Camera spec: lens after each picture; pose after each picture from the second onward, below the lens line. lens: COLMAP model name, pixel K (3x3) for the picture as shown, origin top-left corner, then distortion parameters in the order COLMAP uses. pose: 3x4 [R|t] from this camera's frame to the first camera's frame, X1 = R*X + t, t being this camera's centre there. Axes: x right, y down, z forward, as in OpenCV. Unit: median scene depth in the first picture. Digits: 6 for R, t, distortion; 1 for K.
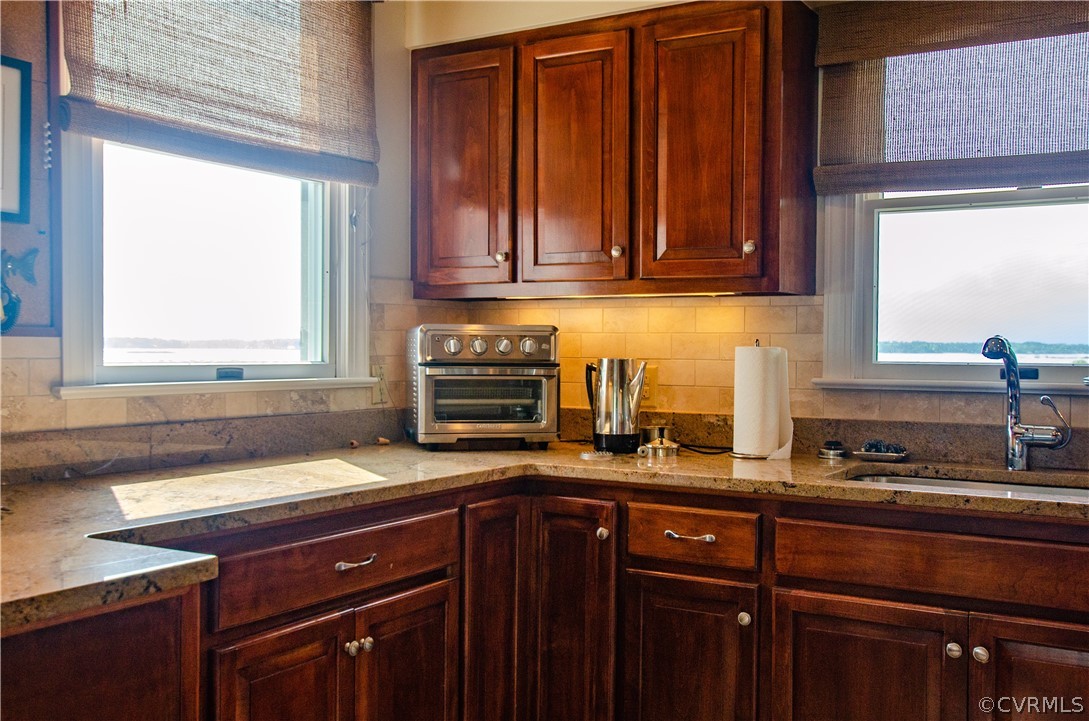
lens RADIAL K [[1122.7, 0, 546.8], [0, 1122.7, 367.0], [0, 0, 1]] dist [0.039809, 0.000000]
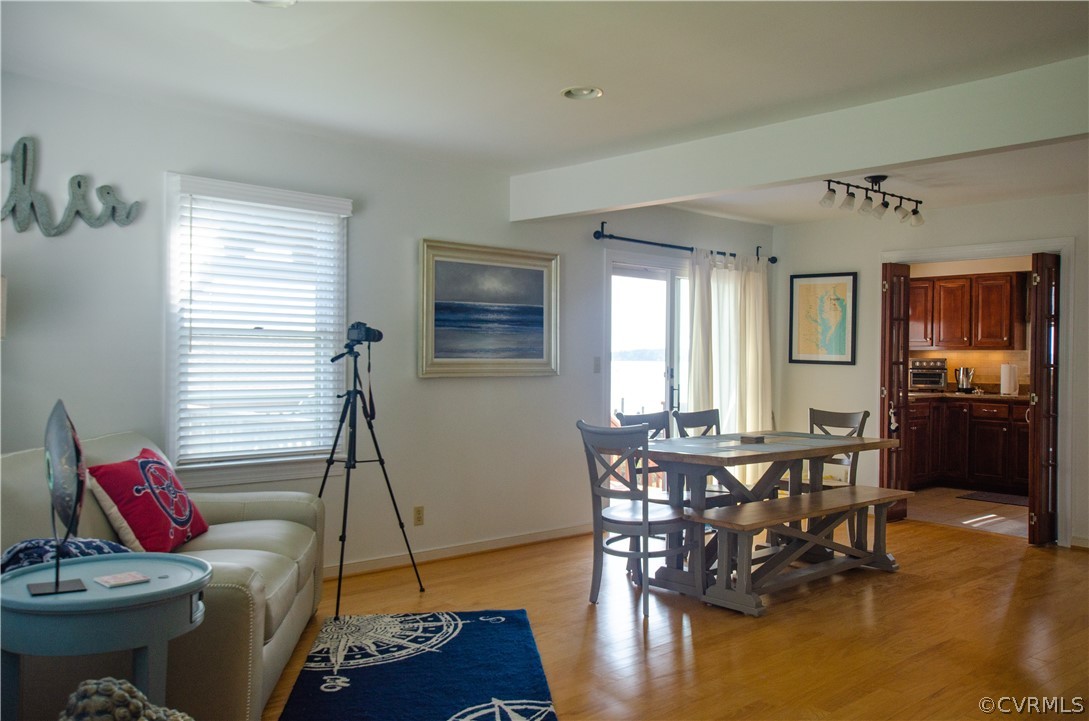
lens RADIAL K [[921.7, 0, 545.4], [0, 921.7, 365.8], [0, 0, 1]] dist [0.018479, 0.030333]
pose [[0.963749, 0.005565, -0.266751, -0.463059], [-0.007747, 0.999945, -0.007130, 0.019528], [0.266697, 0.008939, 0.963739, -2.335741]]
